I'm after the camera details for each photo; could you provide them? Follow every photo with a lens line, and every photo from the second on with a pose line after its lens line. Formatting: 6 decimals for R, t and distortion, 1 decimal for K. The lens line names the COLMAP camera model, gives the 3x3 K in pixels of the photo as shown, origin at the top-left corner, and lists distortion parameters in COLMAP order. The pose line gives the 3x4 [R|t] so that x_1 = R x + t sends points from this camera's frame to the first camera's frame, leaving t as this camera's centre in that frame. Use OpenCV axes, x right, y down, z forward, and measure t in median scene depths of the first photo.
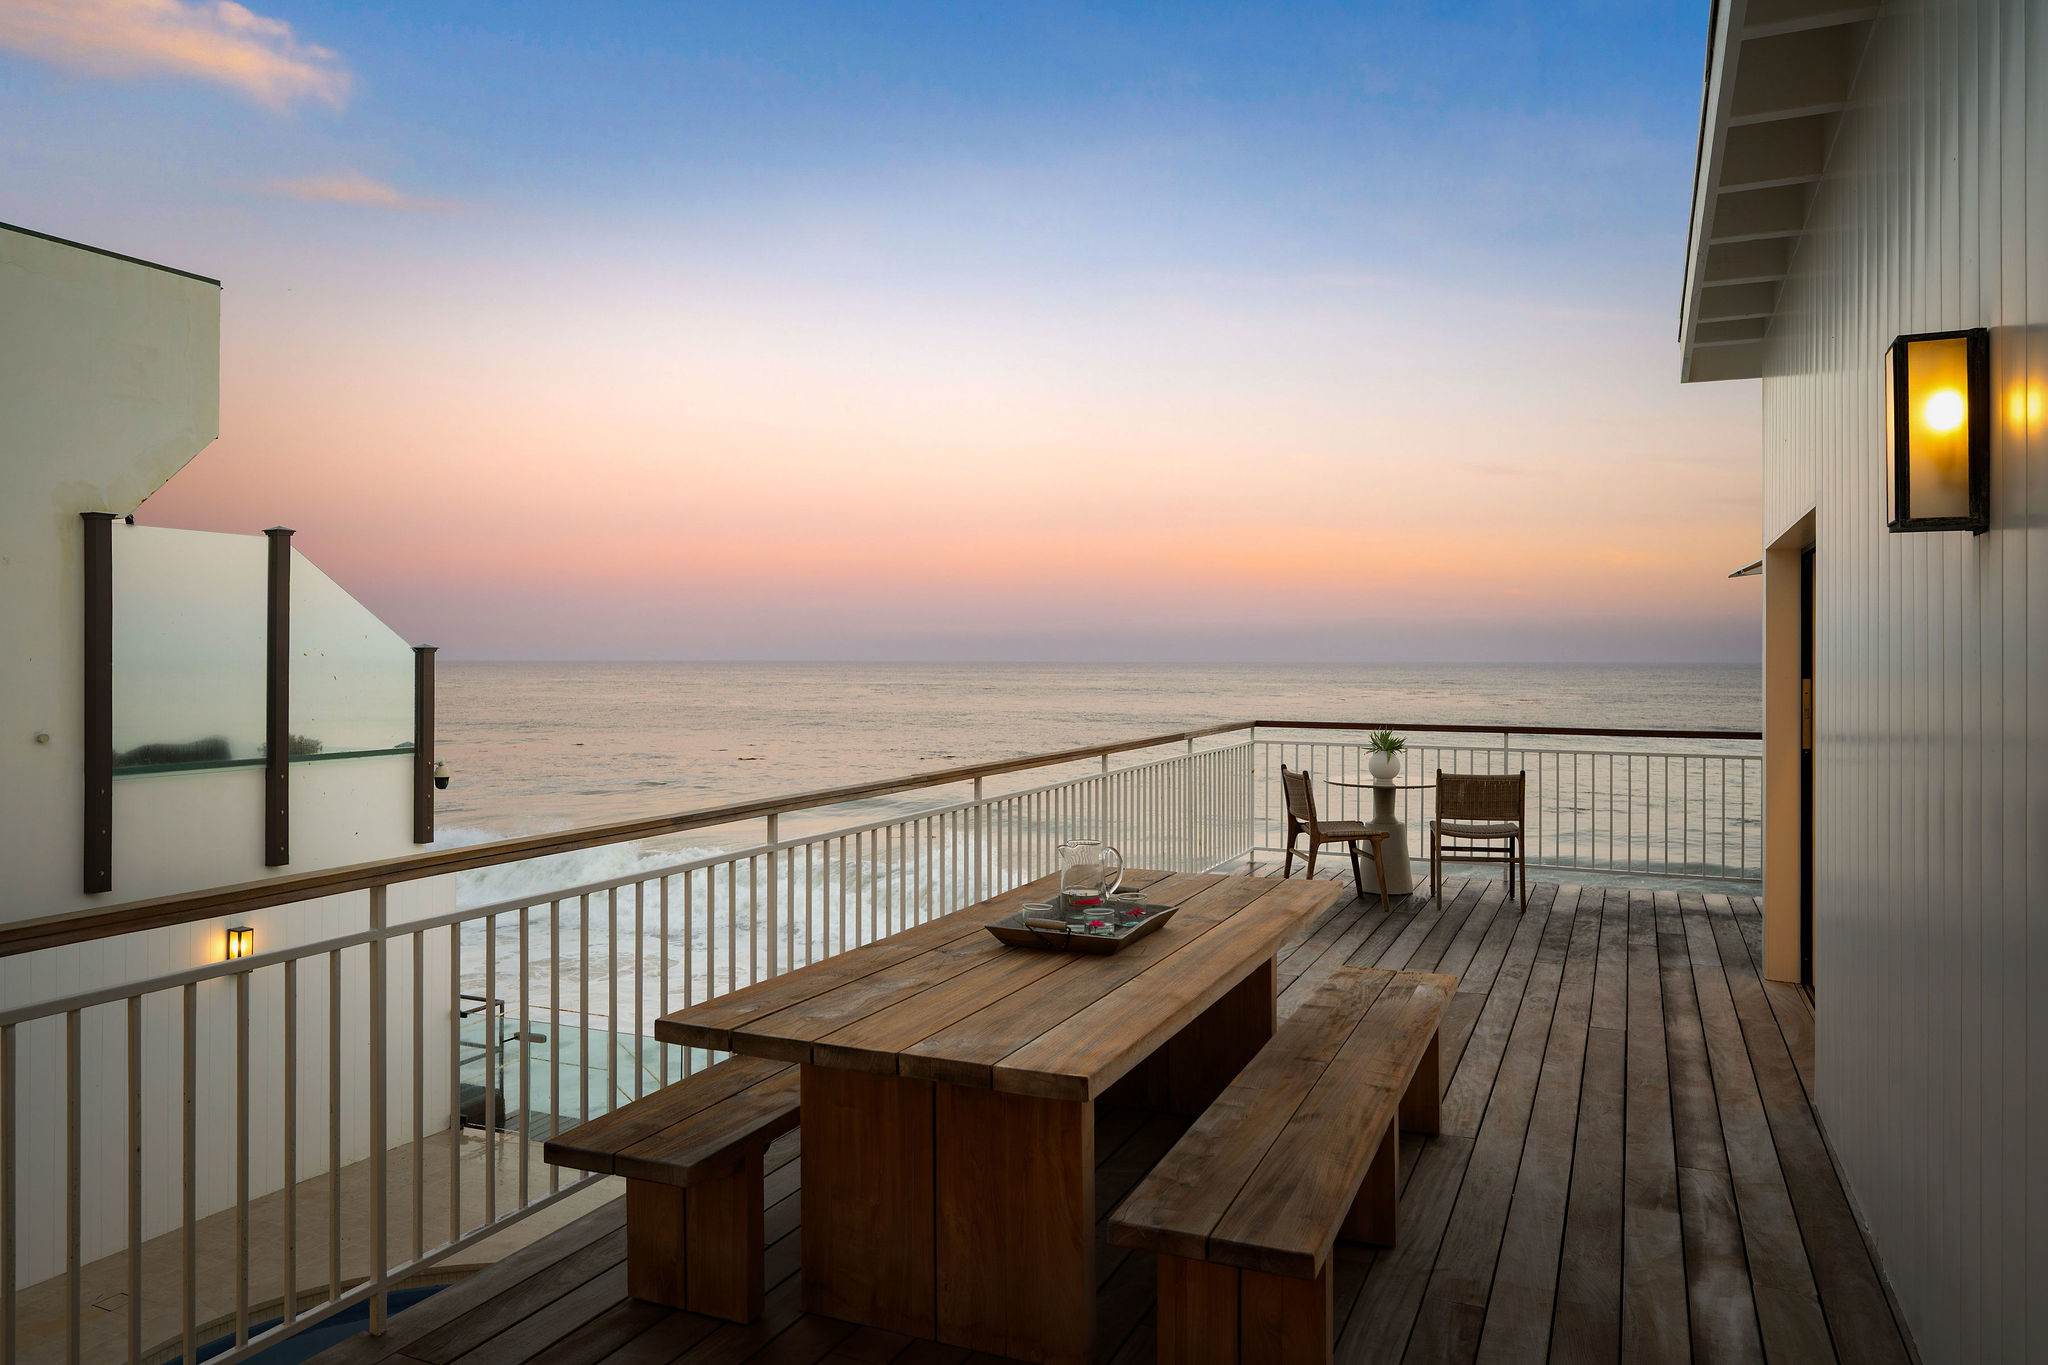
lens RADIAL K [[1373.9, 0, 1025.6], [0, 1373.9, 680.3], [0, 0, 1]] dist [-0.000901, -0.000020]
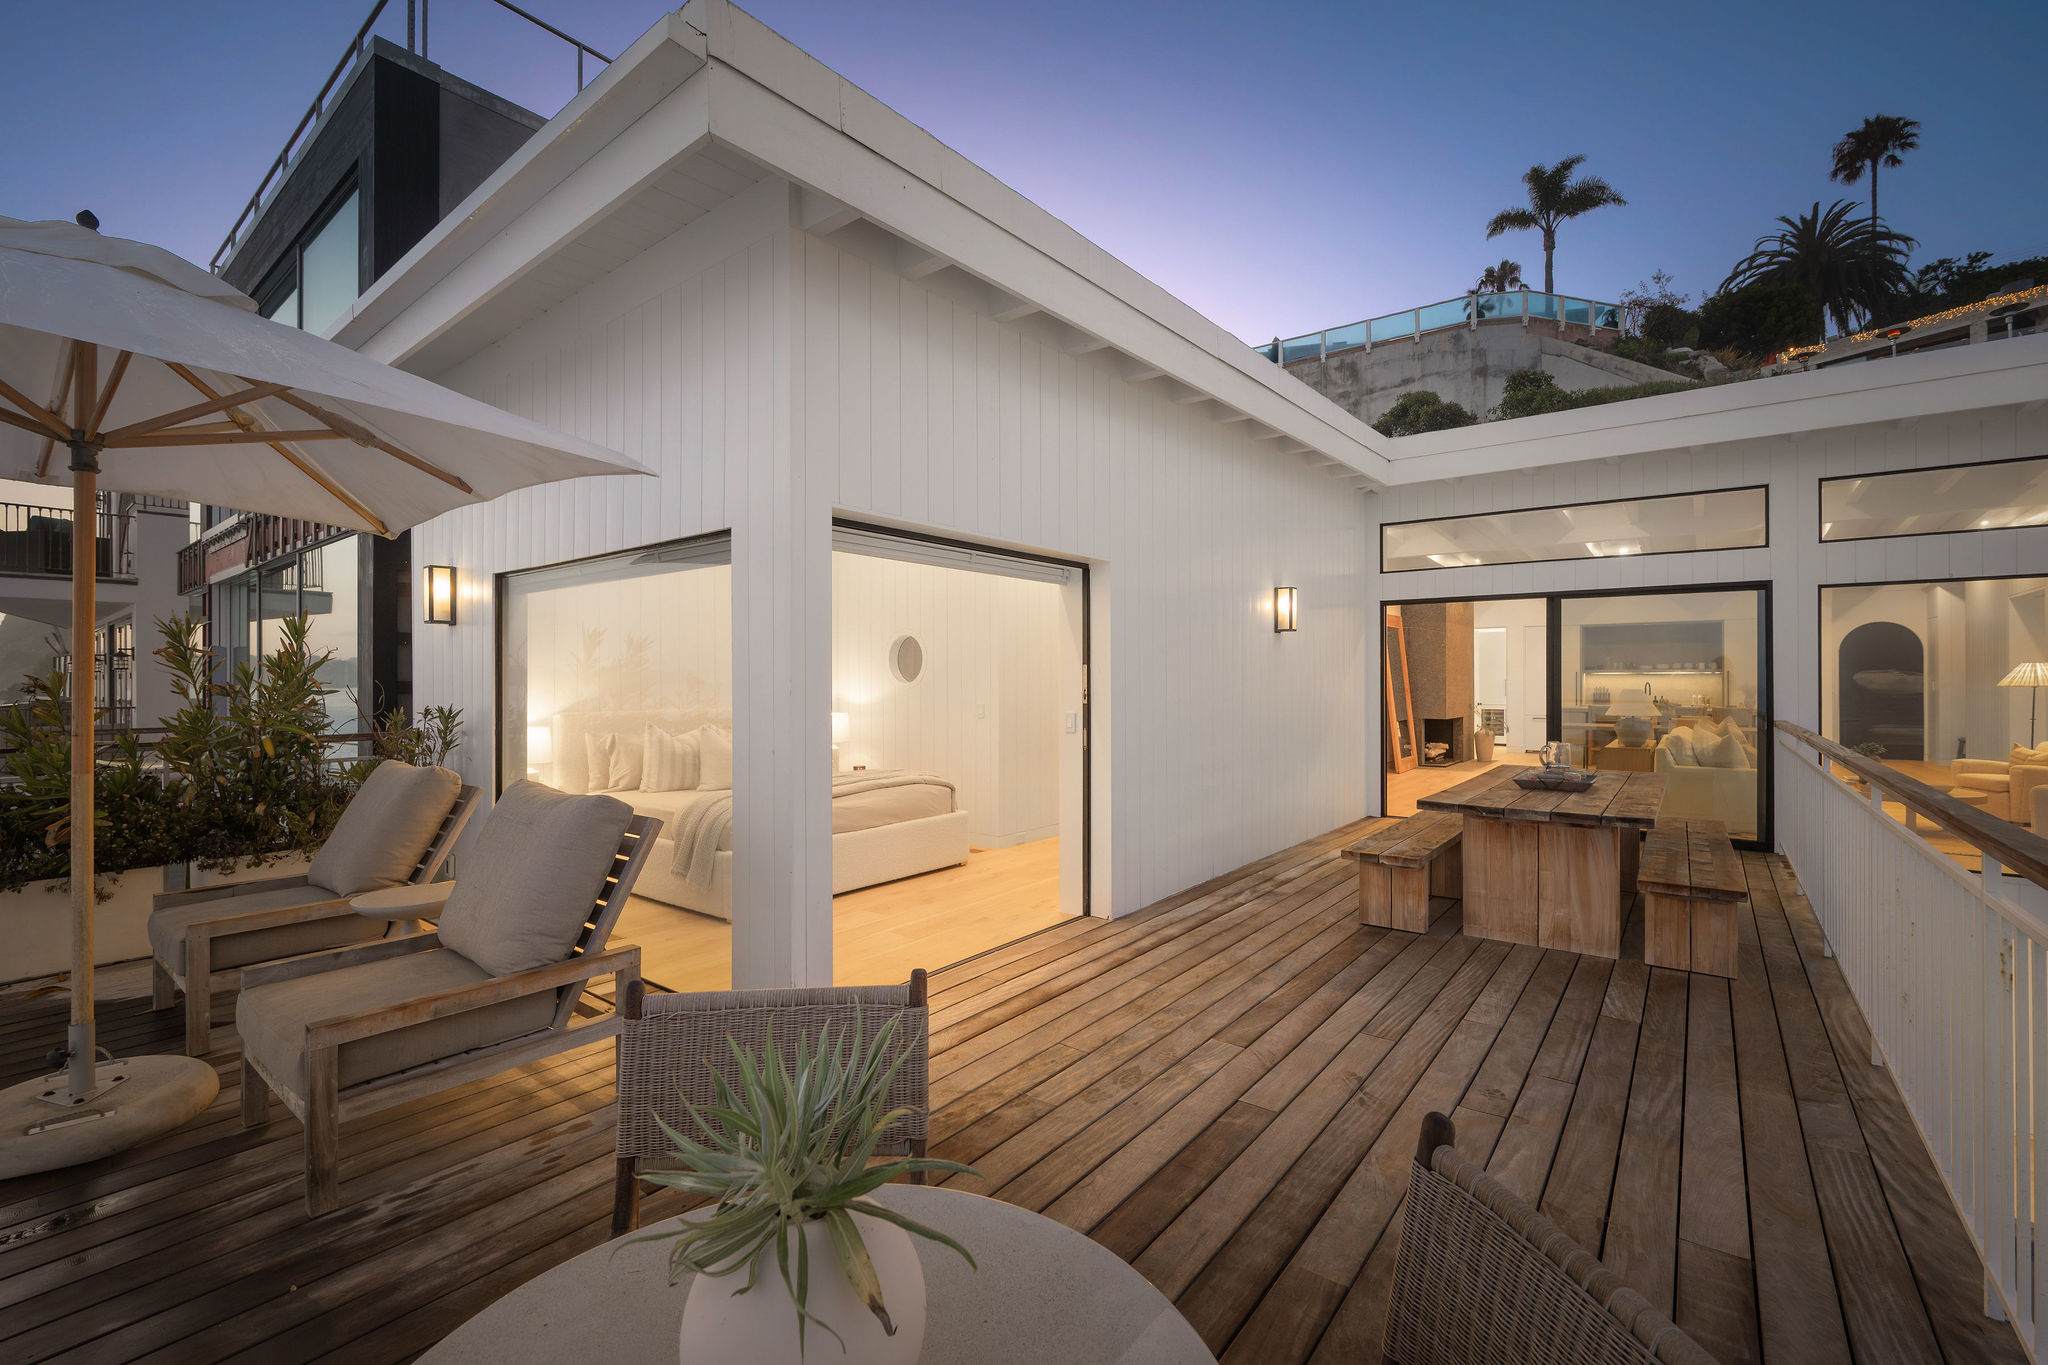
lens RADIAL K [[874.9, 0, 1024.3], [0, 874.9, 686.3], [0, 0, 1]] dist [0.001994, -0.000021]
pose [[-0.970706, 0.005453, 0.240208, 0.404059], [0.006341, 0.999976, 0.002927, 0.020017], [-0.240186, 0.004364, -0.970717, 1.967377]]
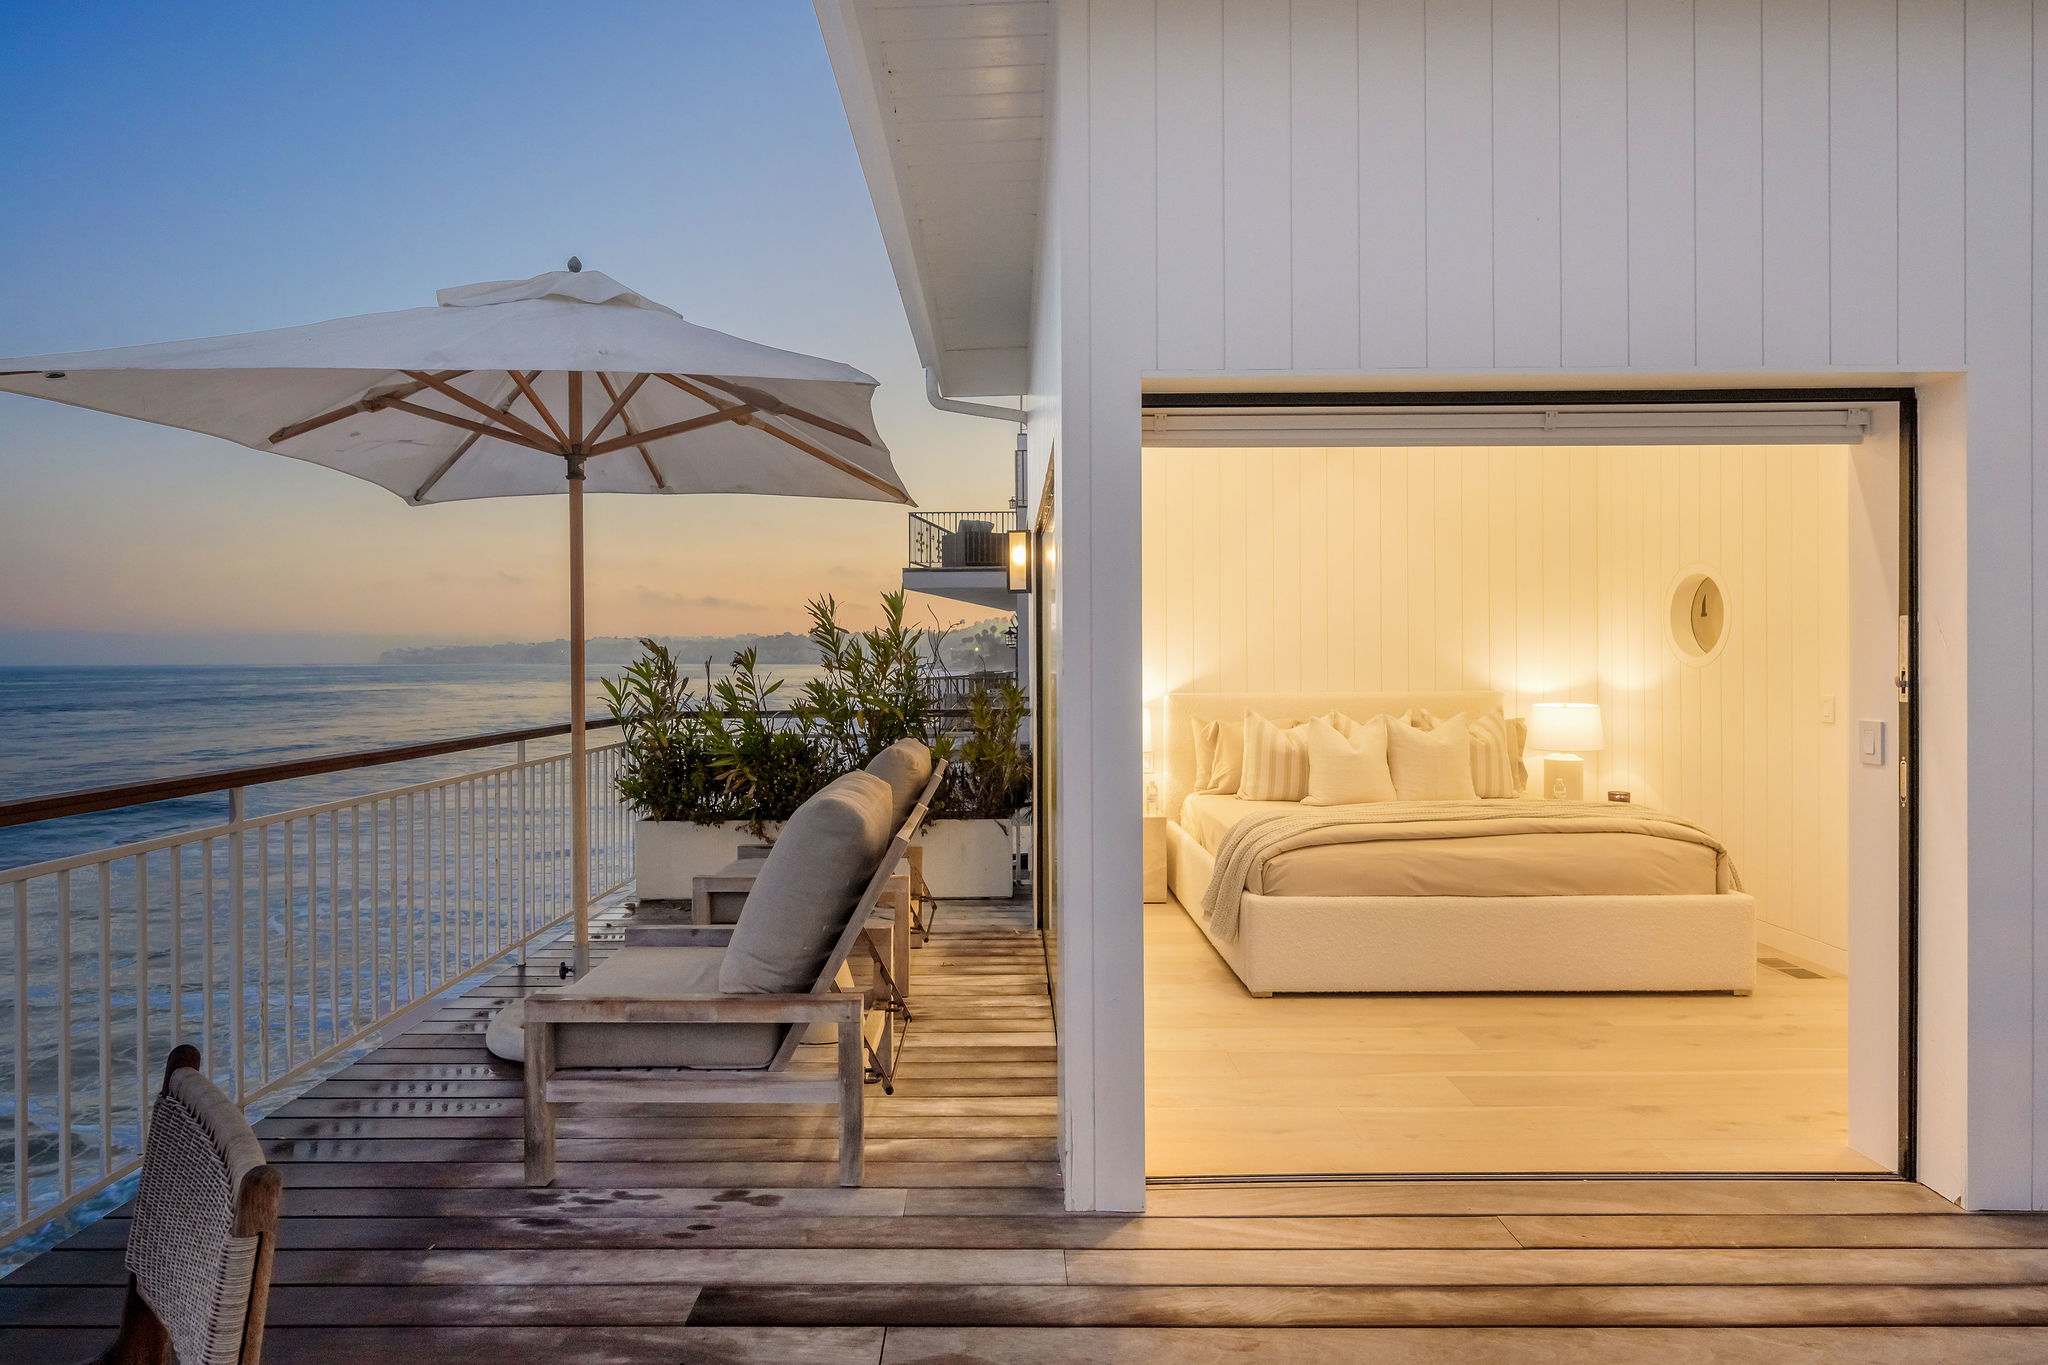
lens RADIAL K [[1081.4, 0, 1026.6], [0, 1081.4, 667.8], [0, 0, 1]] dist [-0.000724, 0.001059]
pose [[-0.399428, -0.001600, 0.916763, 0.247112], [0.005467, 0.999977, 0.004127, 0.020814], [-0.916748, 0.006660, -0.399410, 1.602747]]
